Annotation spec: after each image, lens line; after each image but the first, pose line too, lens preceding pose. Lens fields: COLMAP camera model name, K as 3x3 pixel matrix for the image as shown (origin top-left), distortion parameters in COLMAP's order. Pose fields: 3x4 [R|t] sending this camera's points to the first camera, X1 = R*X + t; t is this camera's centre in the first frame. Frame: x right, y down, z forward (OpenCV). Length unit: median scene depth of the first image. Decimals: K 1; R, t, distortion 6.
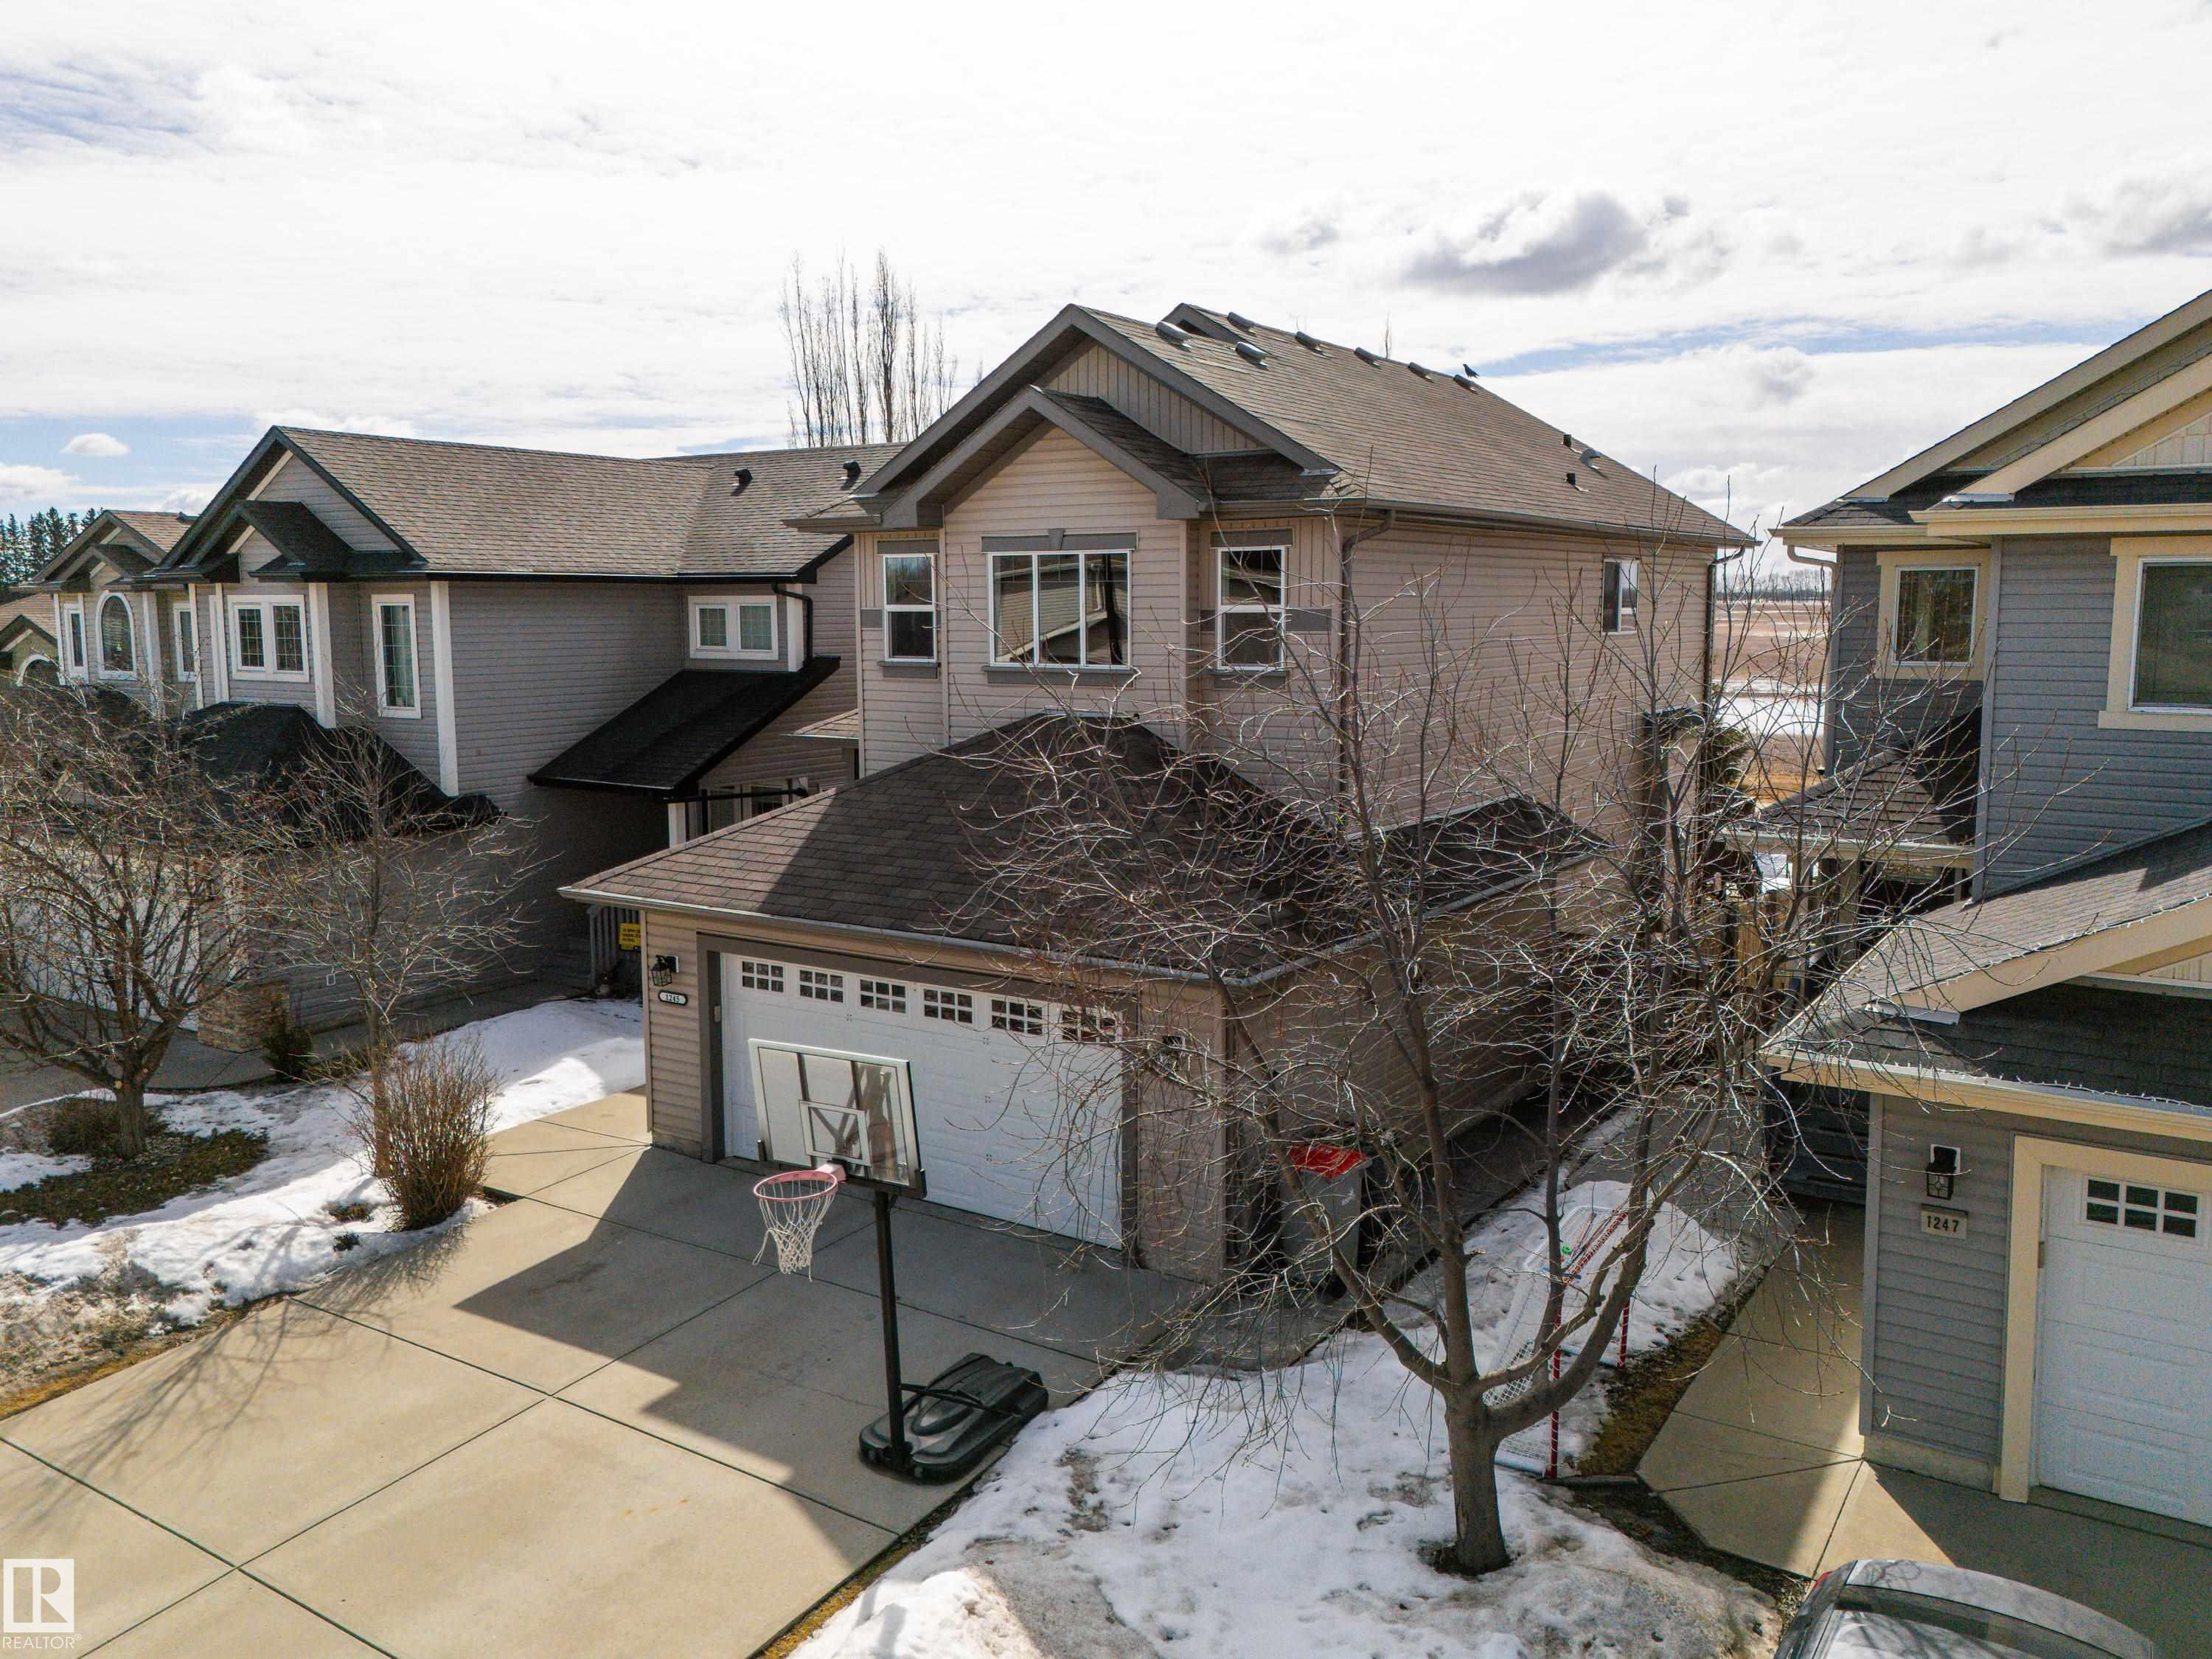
lens RADIAL K [[1675.0, 0, 1132.4], [0, 1675.0, 797.7], [0, 0, 1]] dist [0.073601, -0.073565]
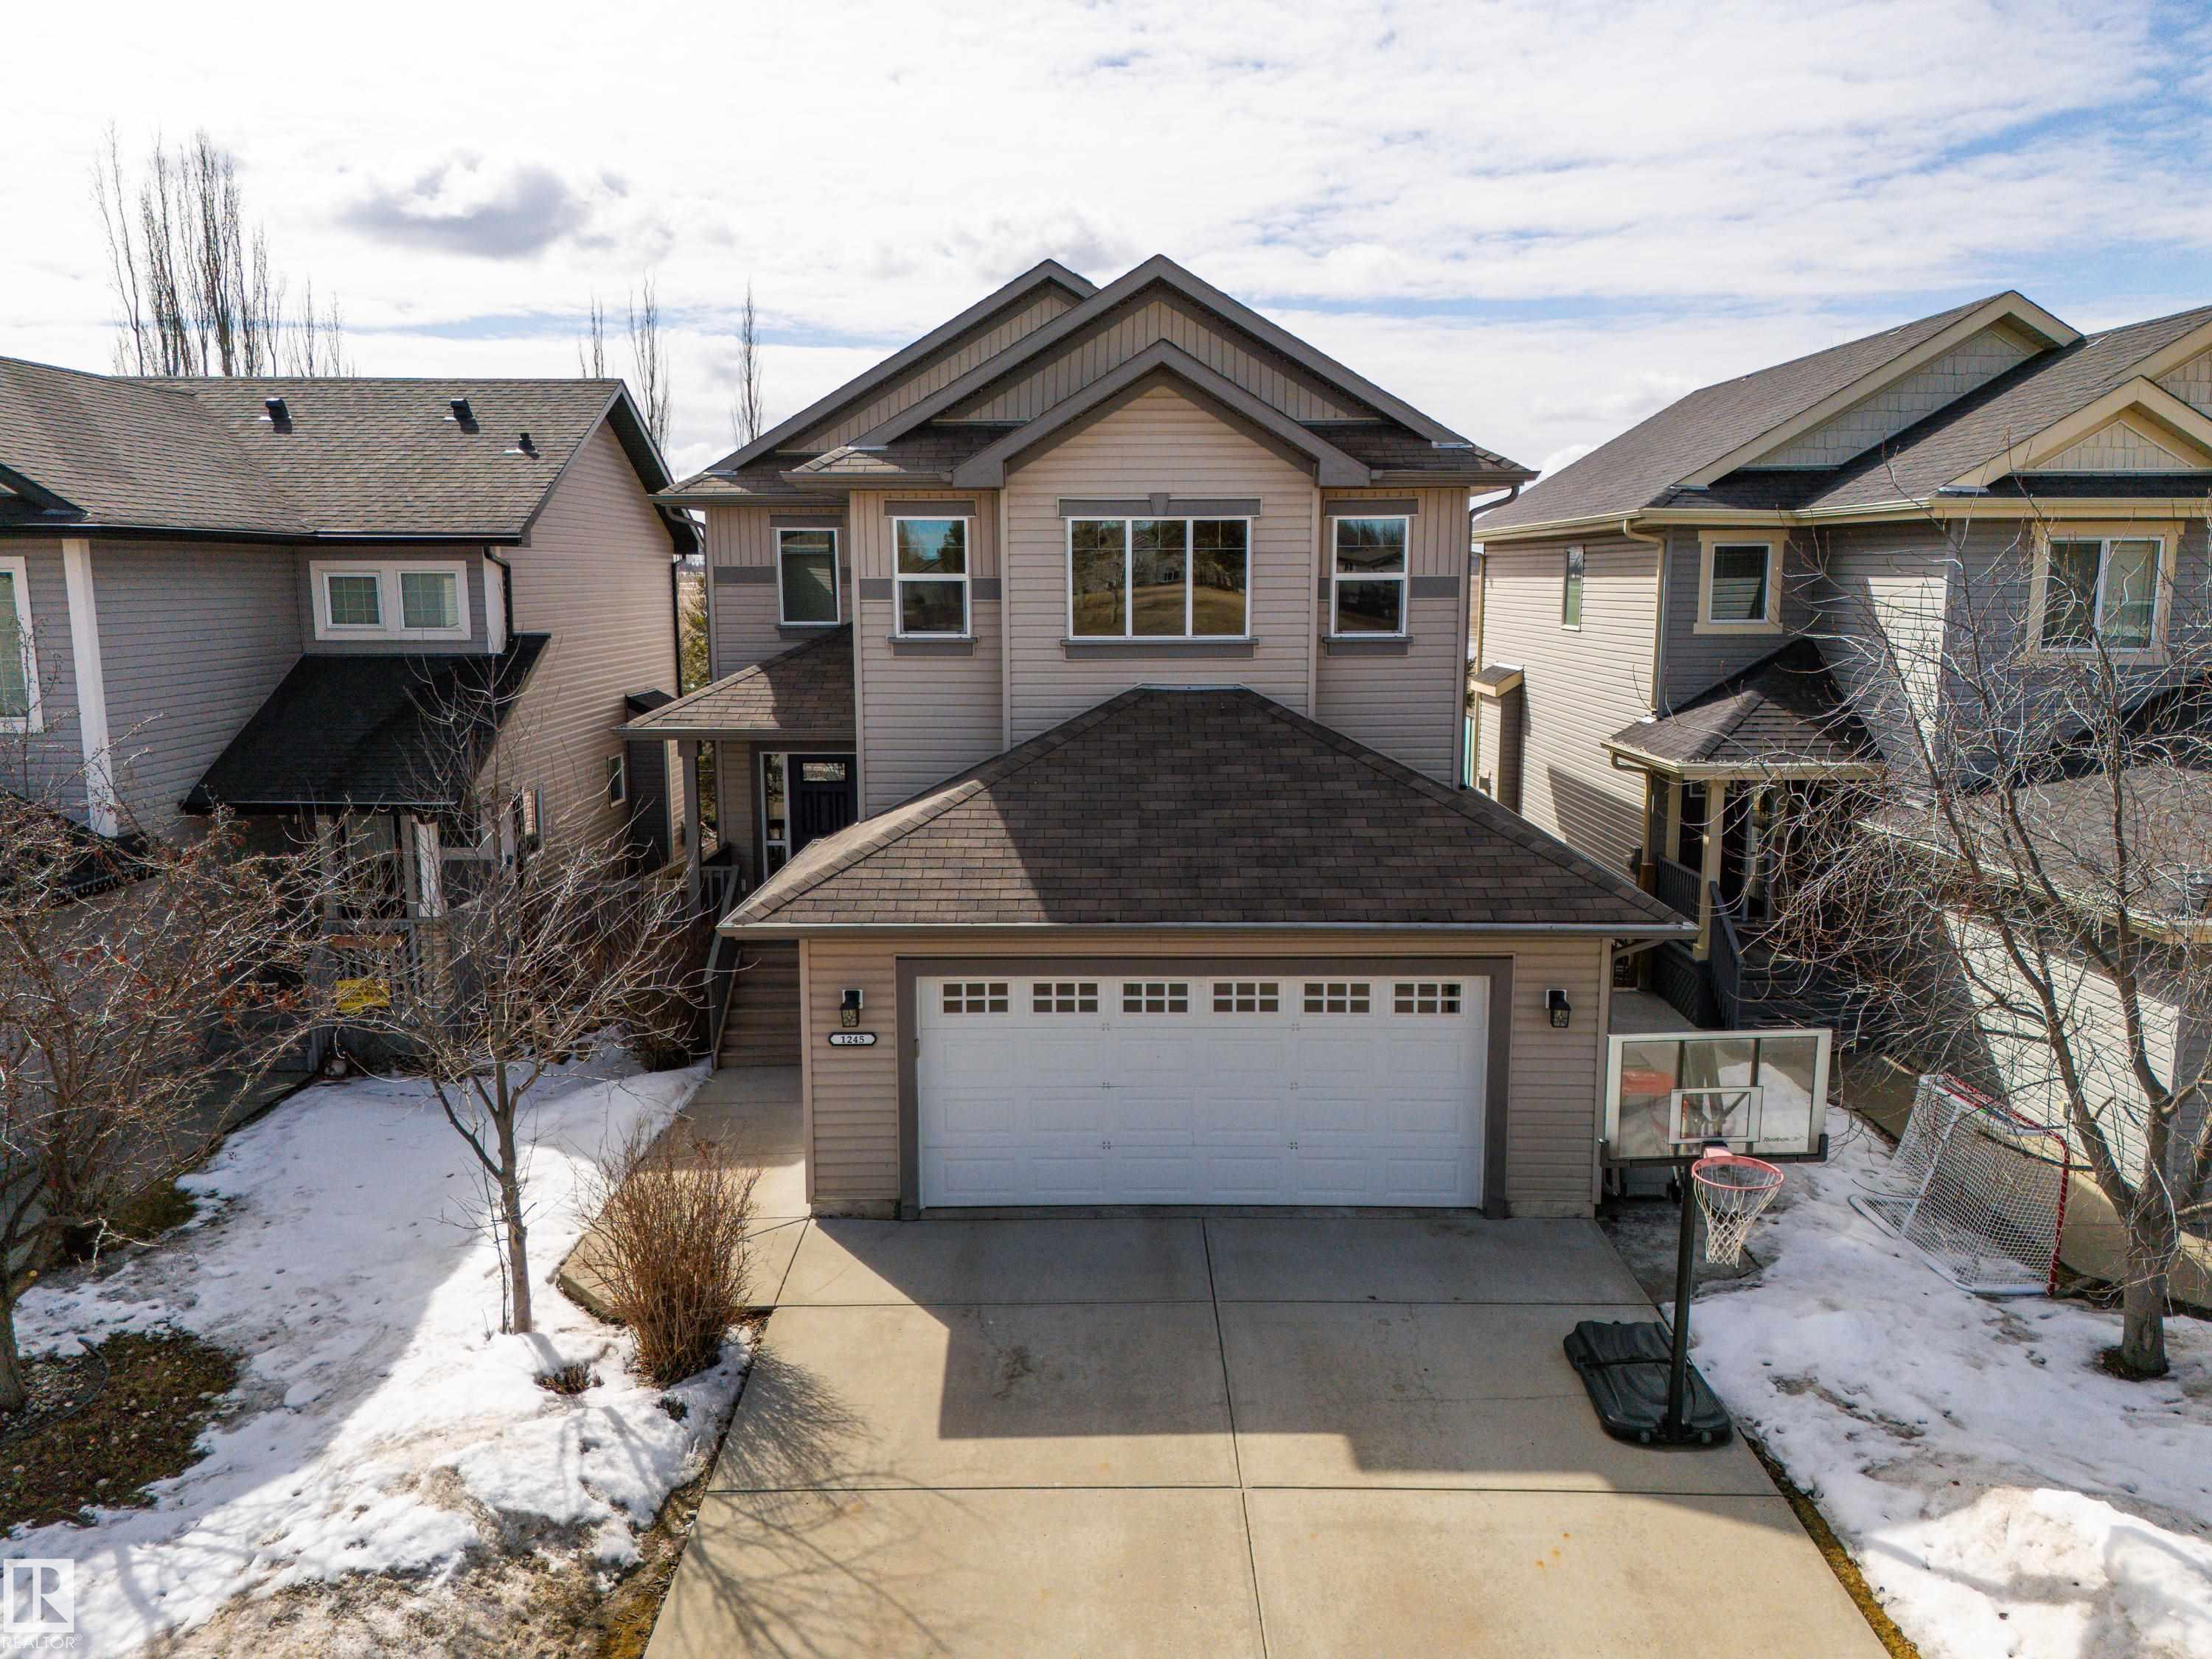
lens RADIAL K [[1627.0, 0, 1099.3], [0, 1627.0, 821.5], [0, 0, 1]] dist [0.089809, -0.083398]
pose [[0.837210, -0.080565, 0.540915, -0.612707], [0.062293, 0.996701, 0.052034, -0.025755], [-0.543322, -0.009868, 0.839466, 0.247583]]
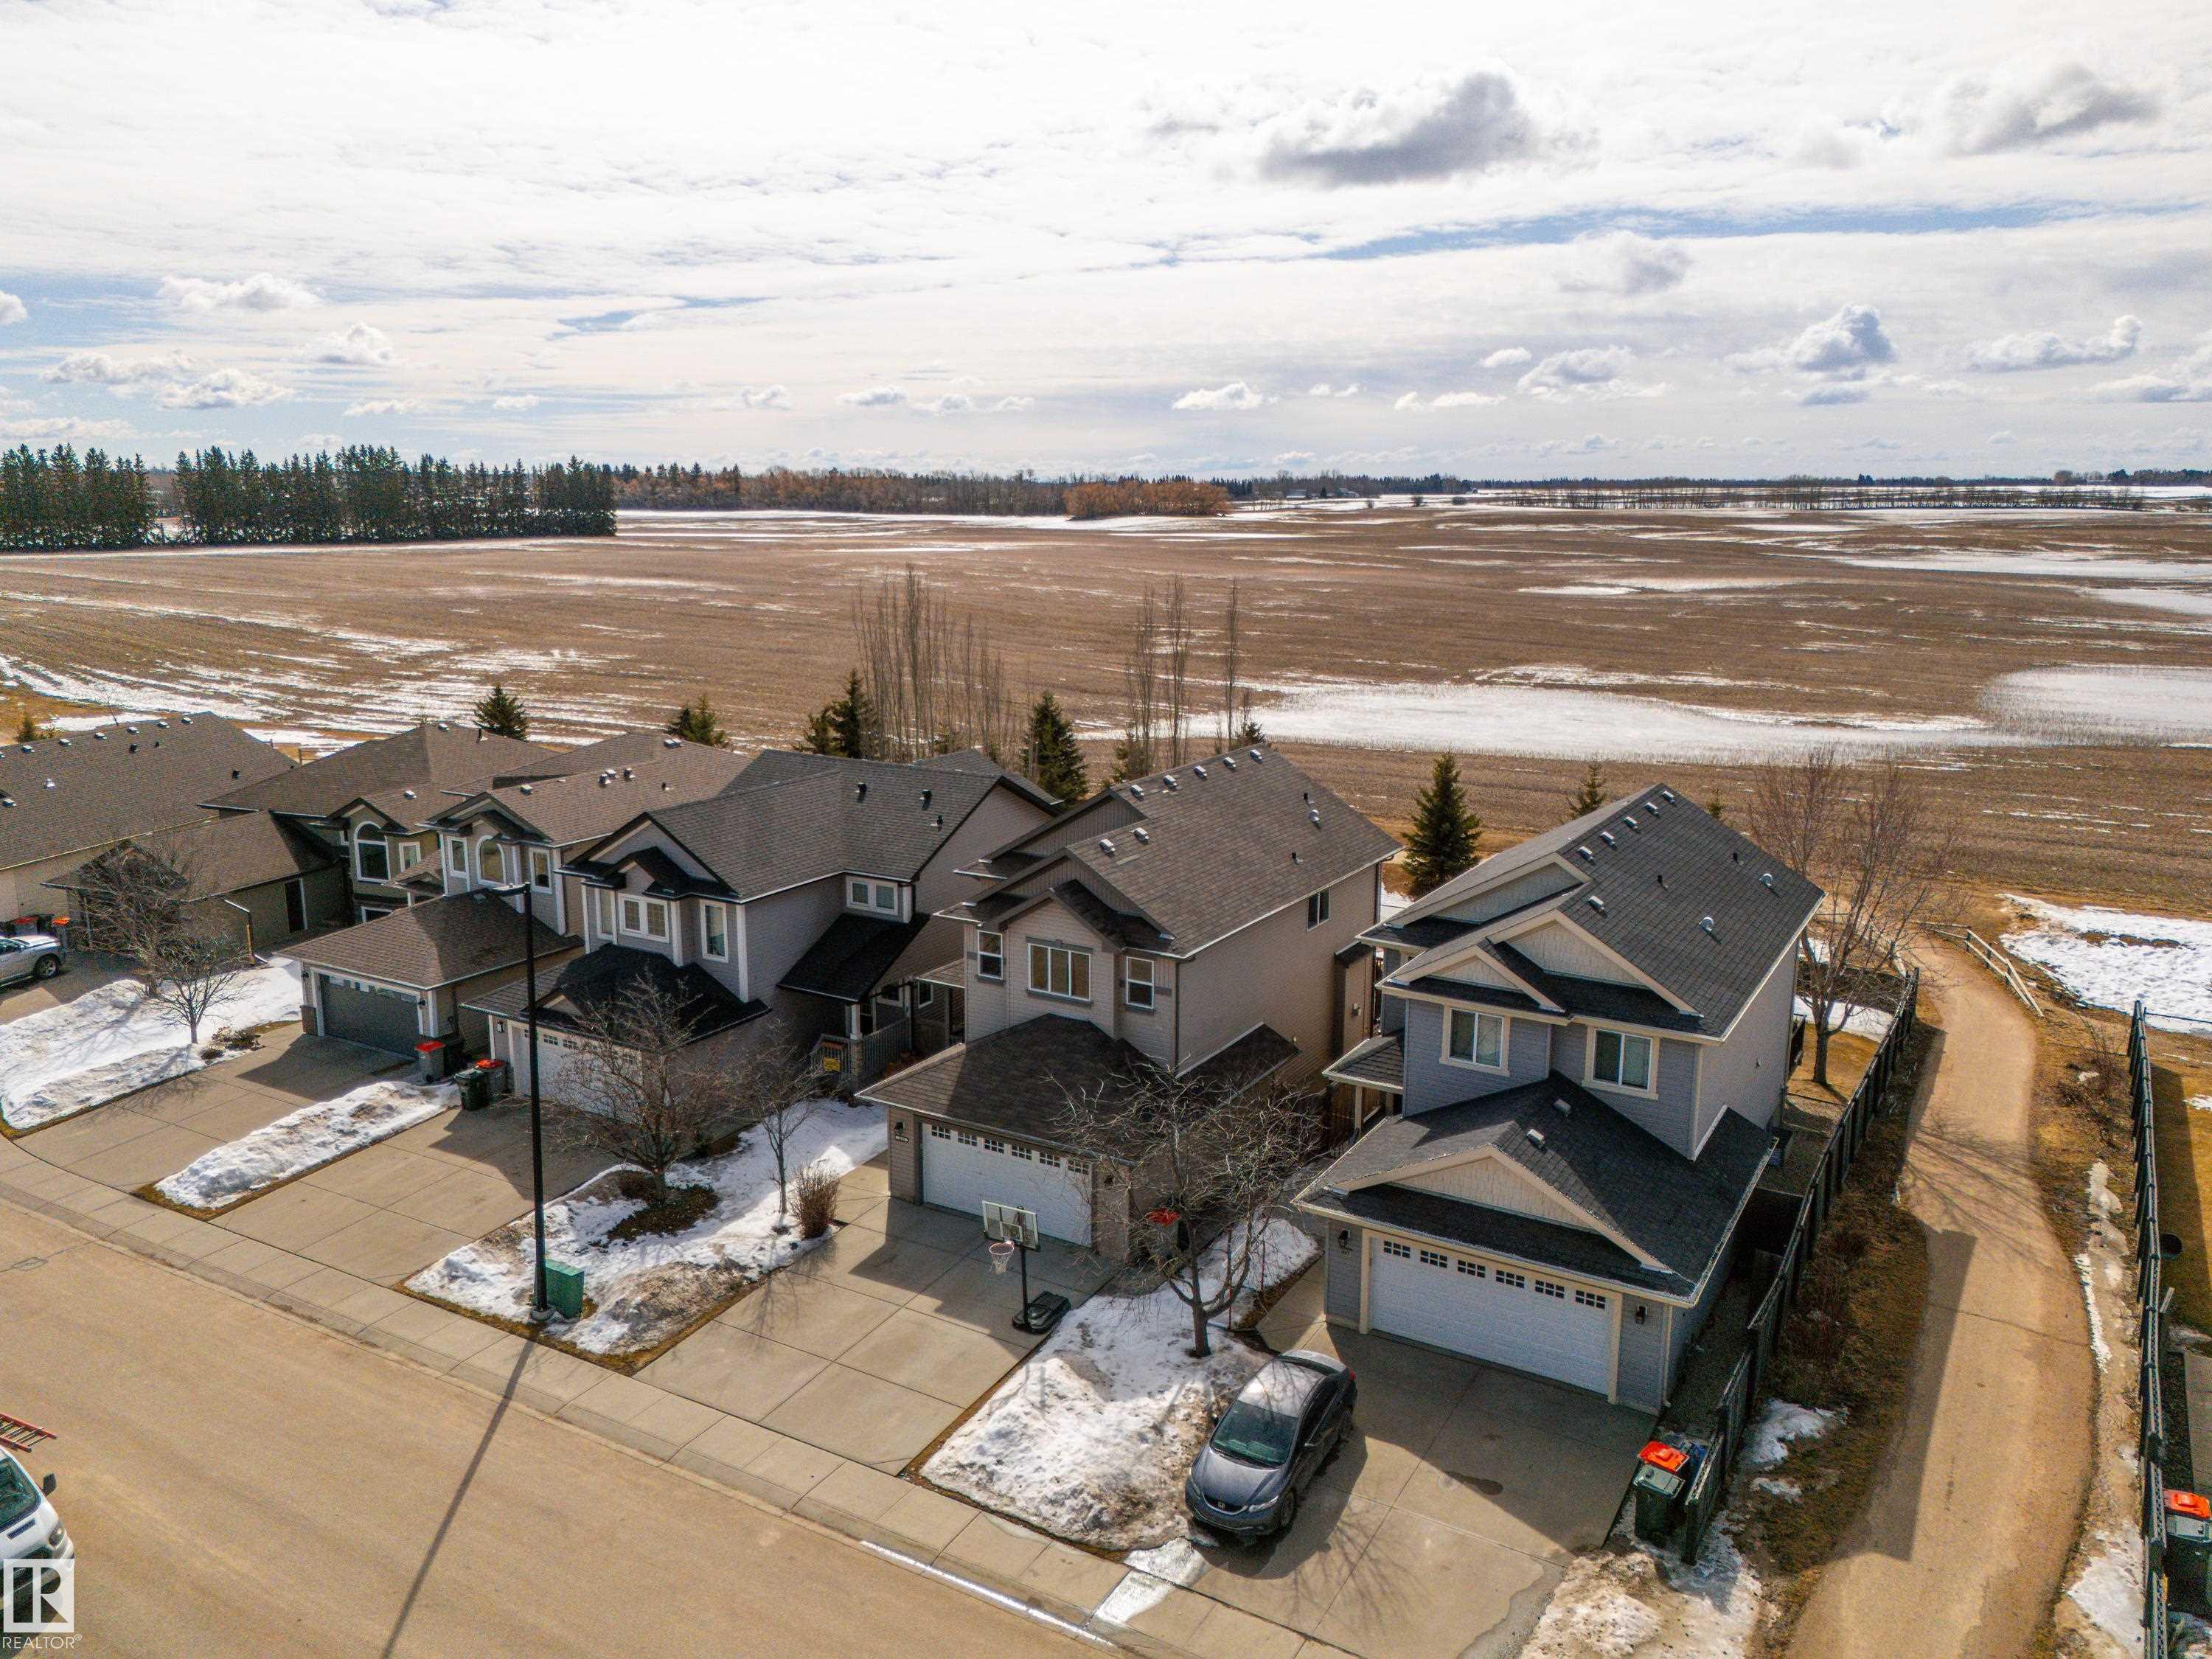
lens RADIAL K [[1627.0, 0, 1099.3], [0, 1627.0, 821.5], [0, 0, 1]] dist [0.089809, -0.083398]
pose [[0.999323, -0.003437, 0.036633, -0.074106], [0.000067, 0.995795, 0.091604, -0.557428], [-0.036794, -0.091540, 0.995121, -1.322440]]
